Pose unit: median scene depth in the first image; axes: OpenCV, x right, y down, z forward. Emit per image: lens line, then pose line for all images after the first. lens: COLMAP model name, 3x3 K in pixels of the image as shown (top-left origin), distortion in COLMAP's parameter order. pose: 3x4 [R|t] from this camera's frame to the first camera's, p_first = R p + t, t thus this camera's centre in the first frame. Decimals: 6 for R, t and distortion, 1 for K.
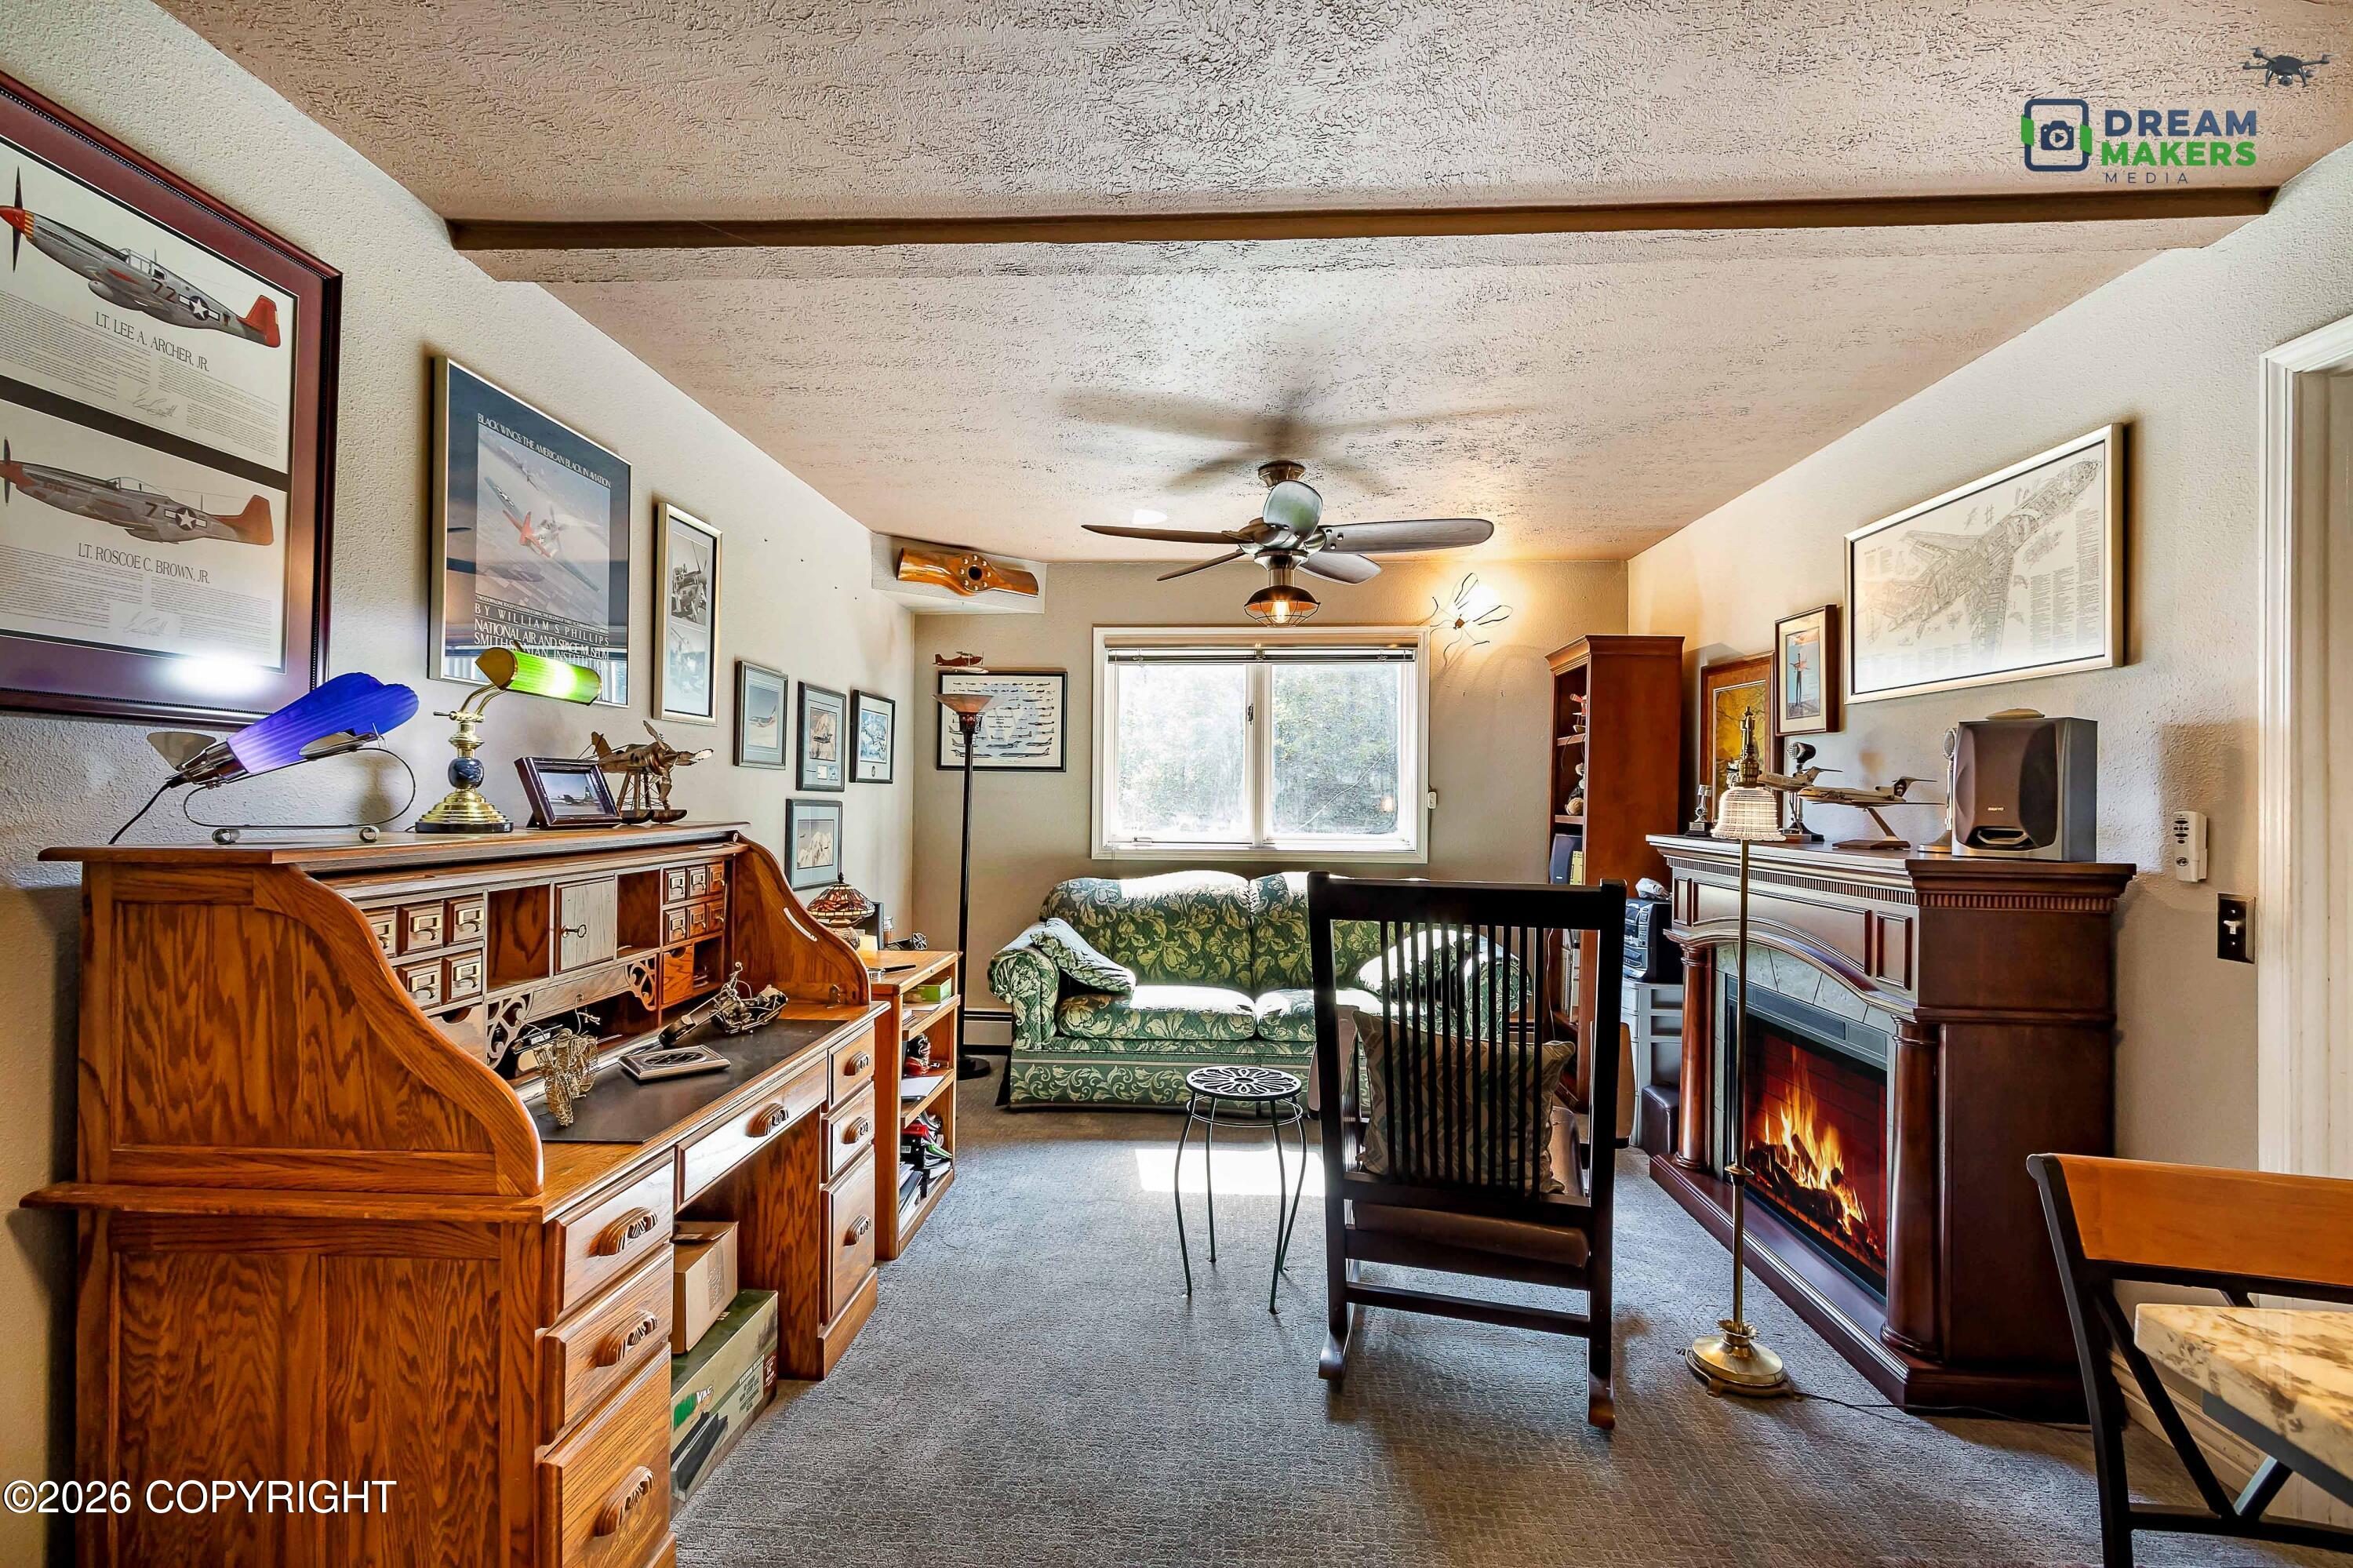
lens RADIAL K [[1086.9, 0, 1176.5], [0, 1086.9, 784.0], [0, 0, 1]] dist [0.001858, -0.000786]
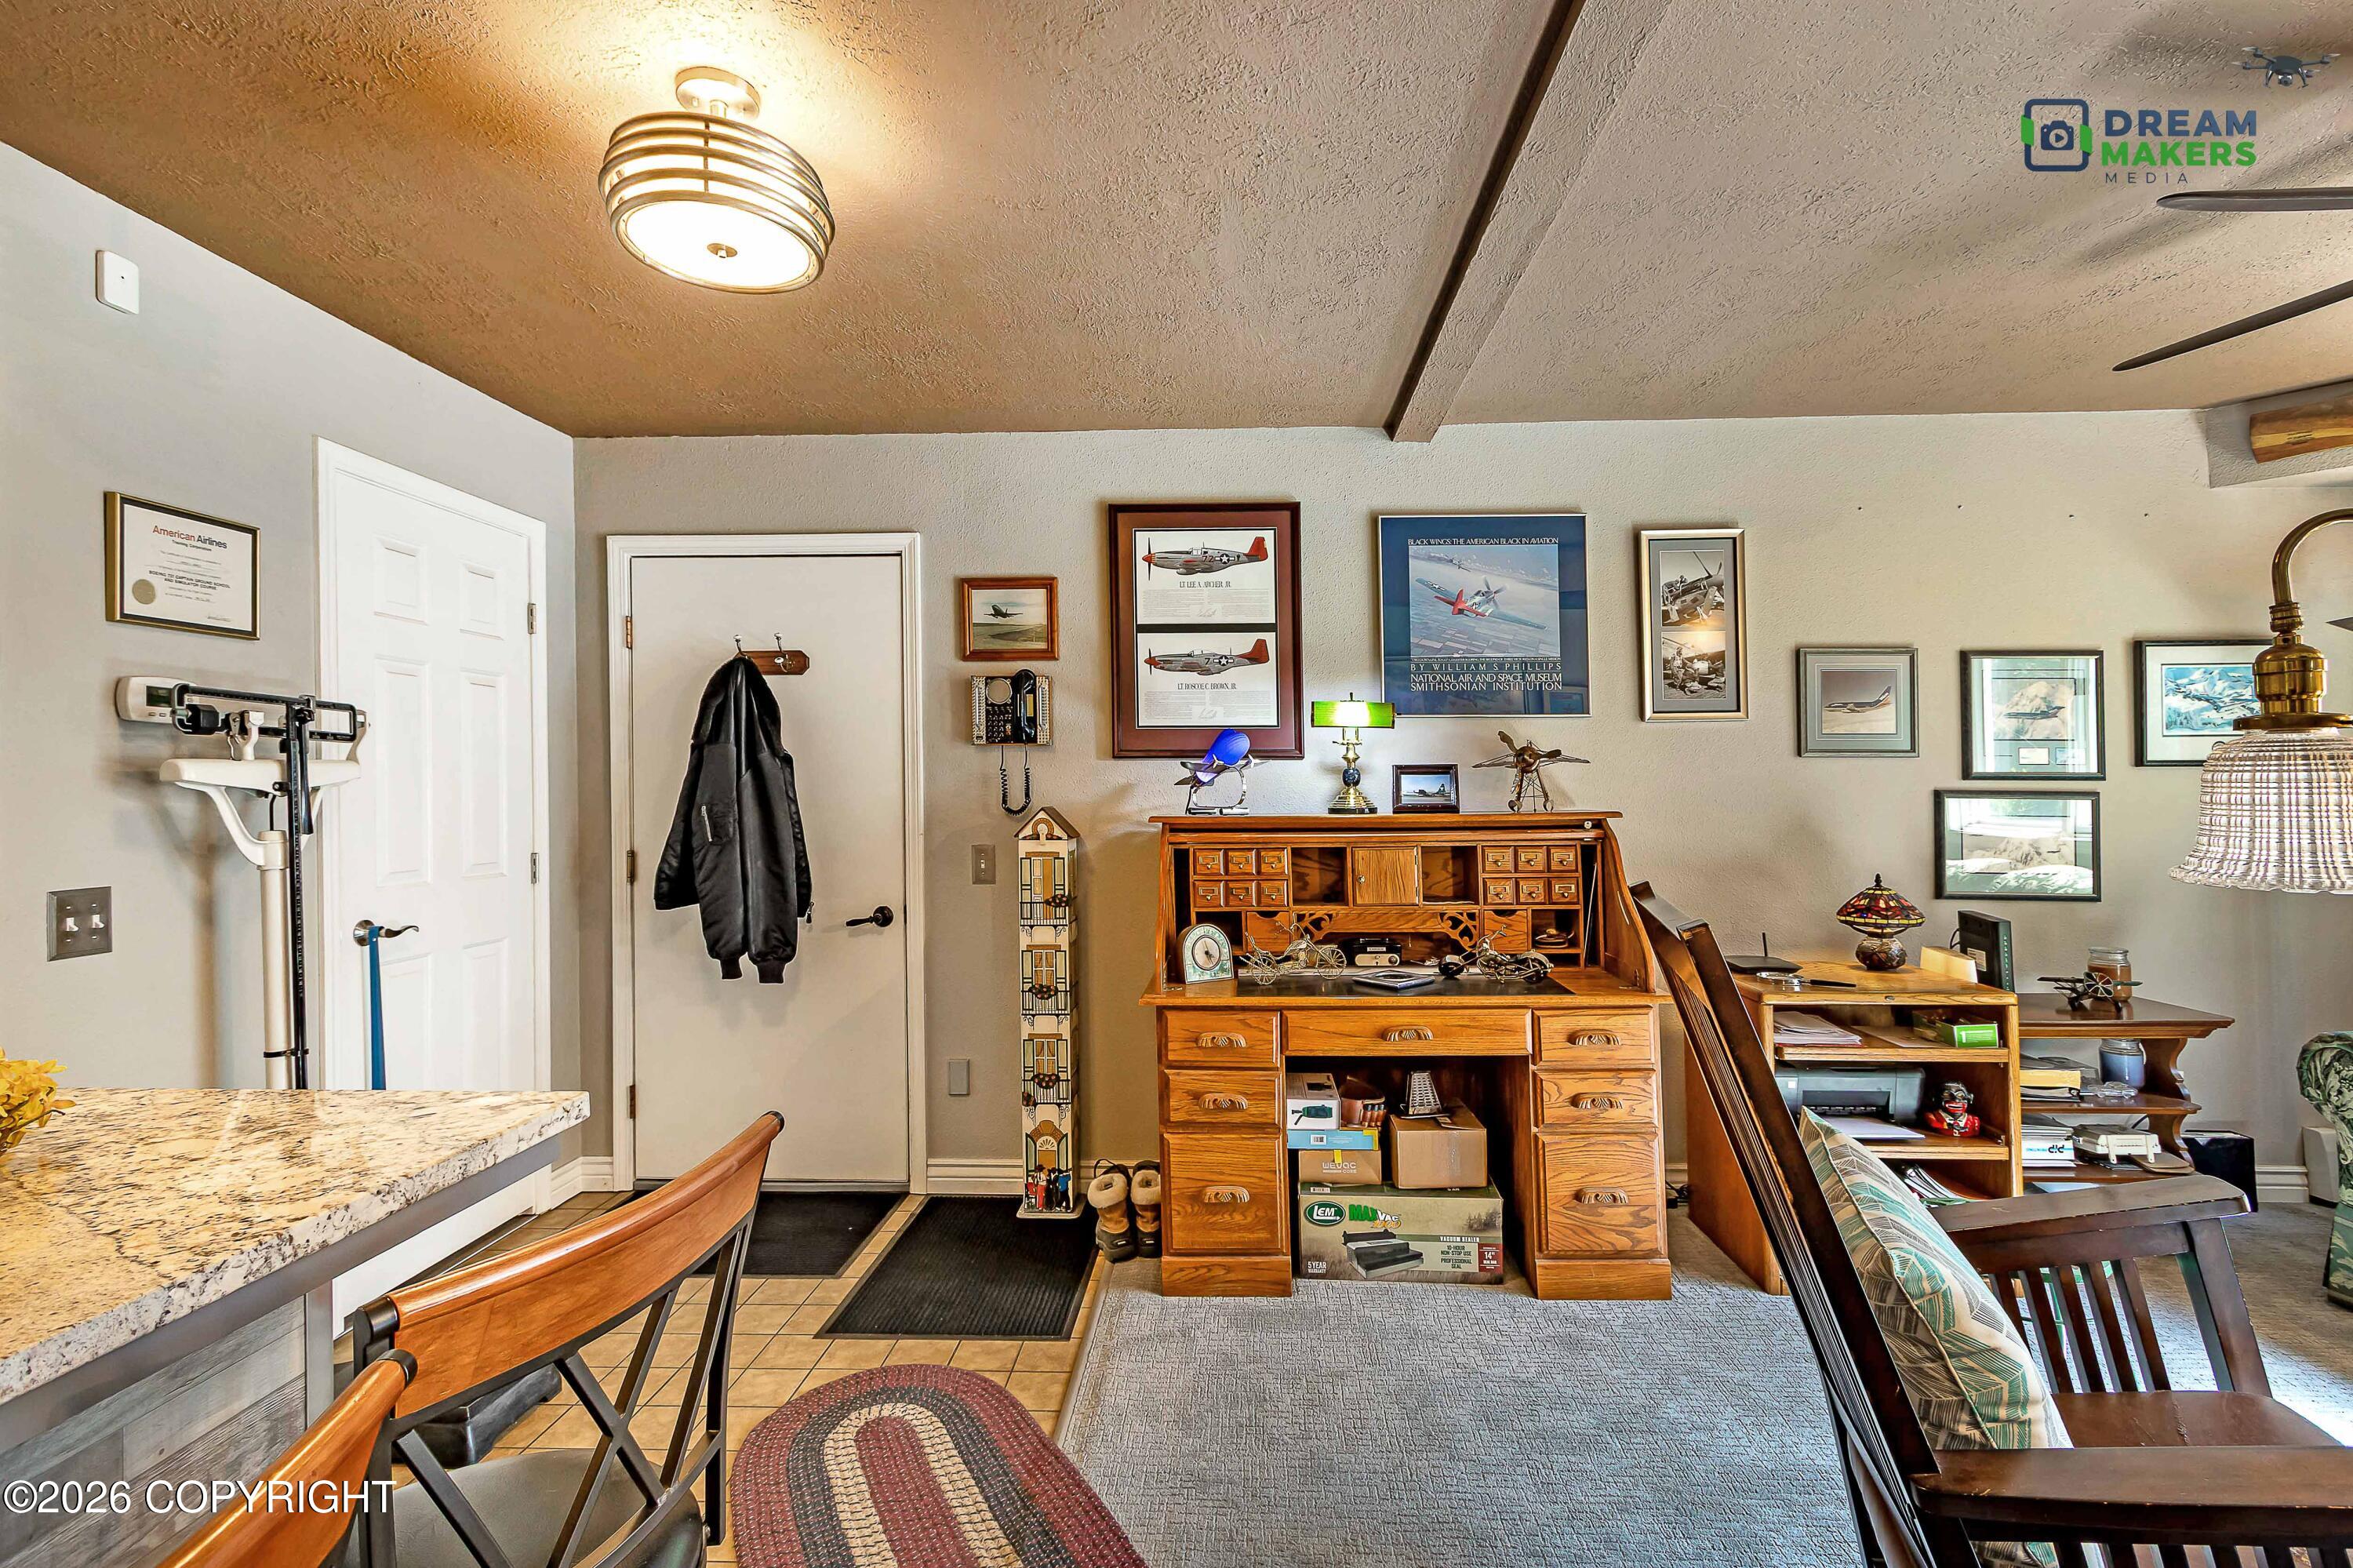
lens RADIAL K [[1086.9, 0, 1176.5], [0, 1086.9, 784.0], [0, 0, 1]] dist [0.001858, -0.000786]
pose [[-0.015214, -0.012533, -0.999806, 0.528429], [0.019203, 0.999733, -0.012824, 0.008866], [0.999700, -0.019394, -0.014970, 0.414569]]
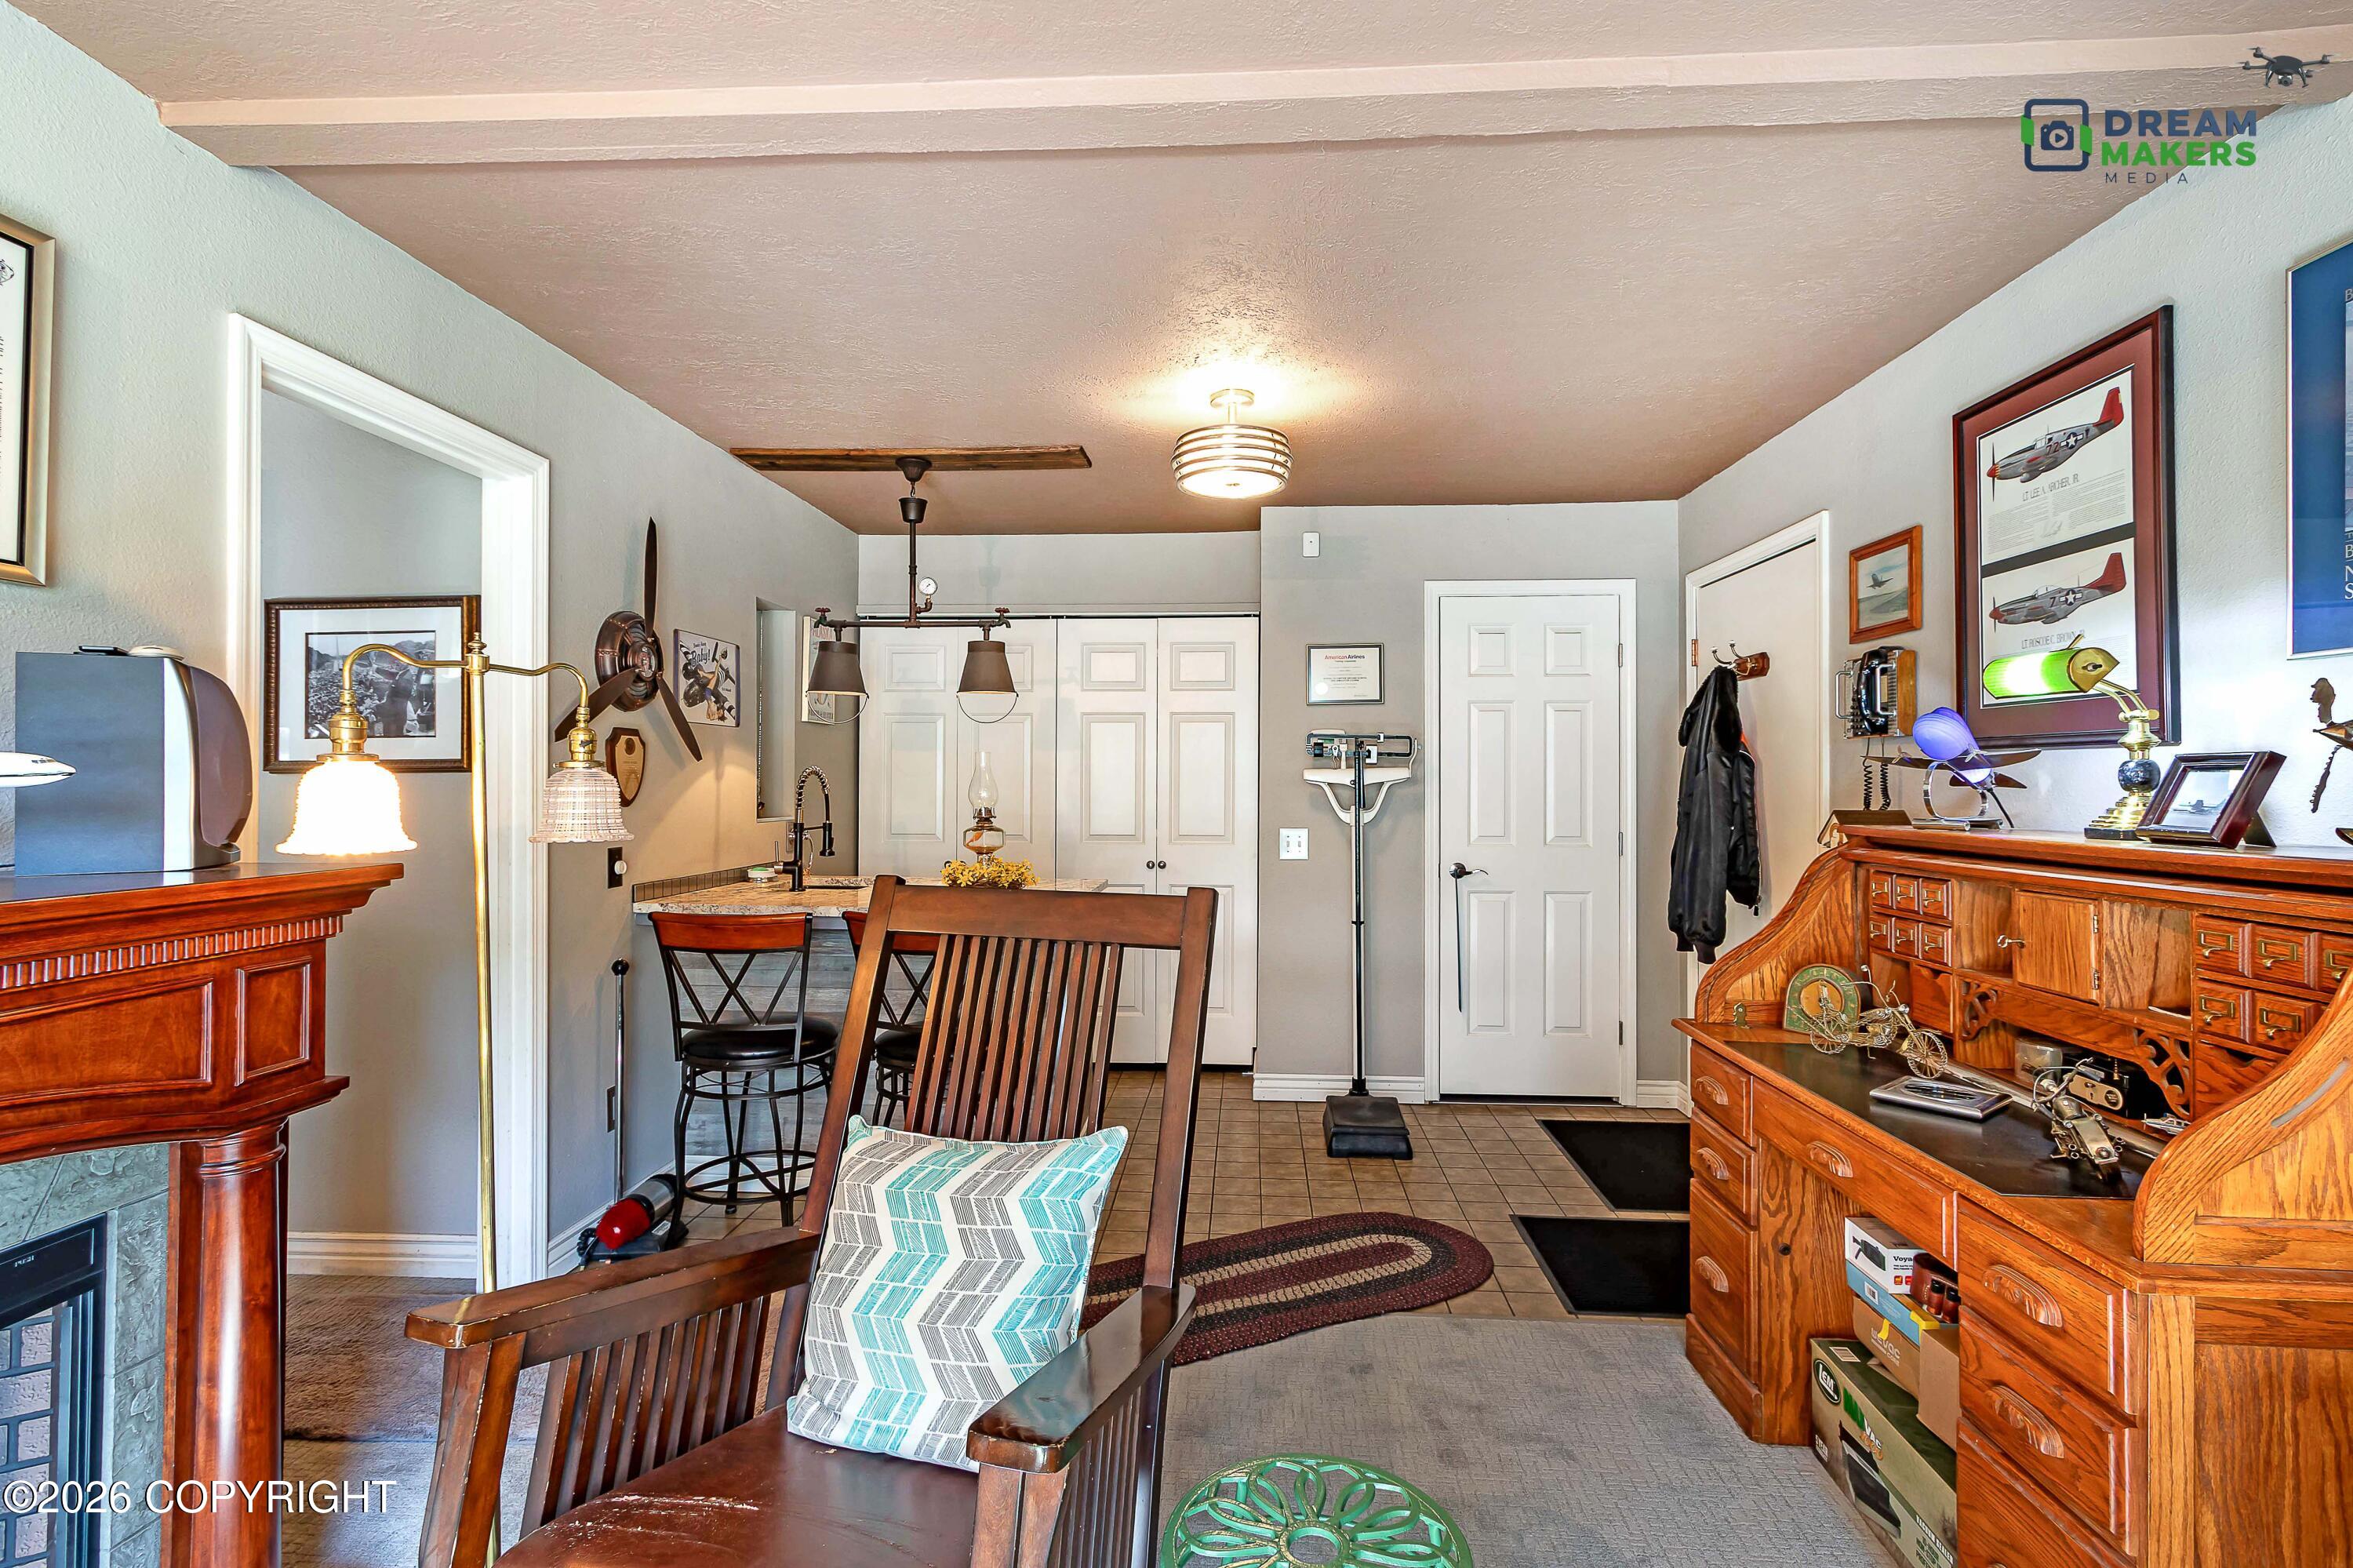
lens RADIAL K [[1061.5, 0, 1213.6], [0, 1061.5, 791.1], [0, 0, 1]] dist [0.028067, 0.000078]
pose [[-0.999904, -0.010637, -0.008934, 0.082446], [-0.010598, 0.999934, -0.004409, 0.008667], [0.008981, -0.004313, -0.999950, 1.046178]]
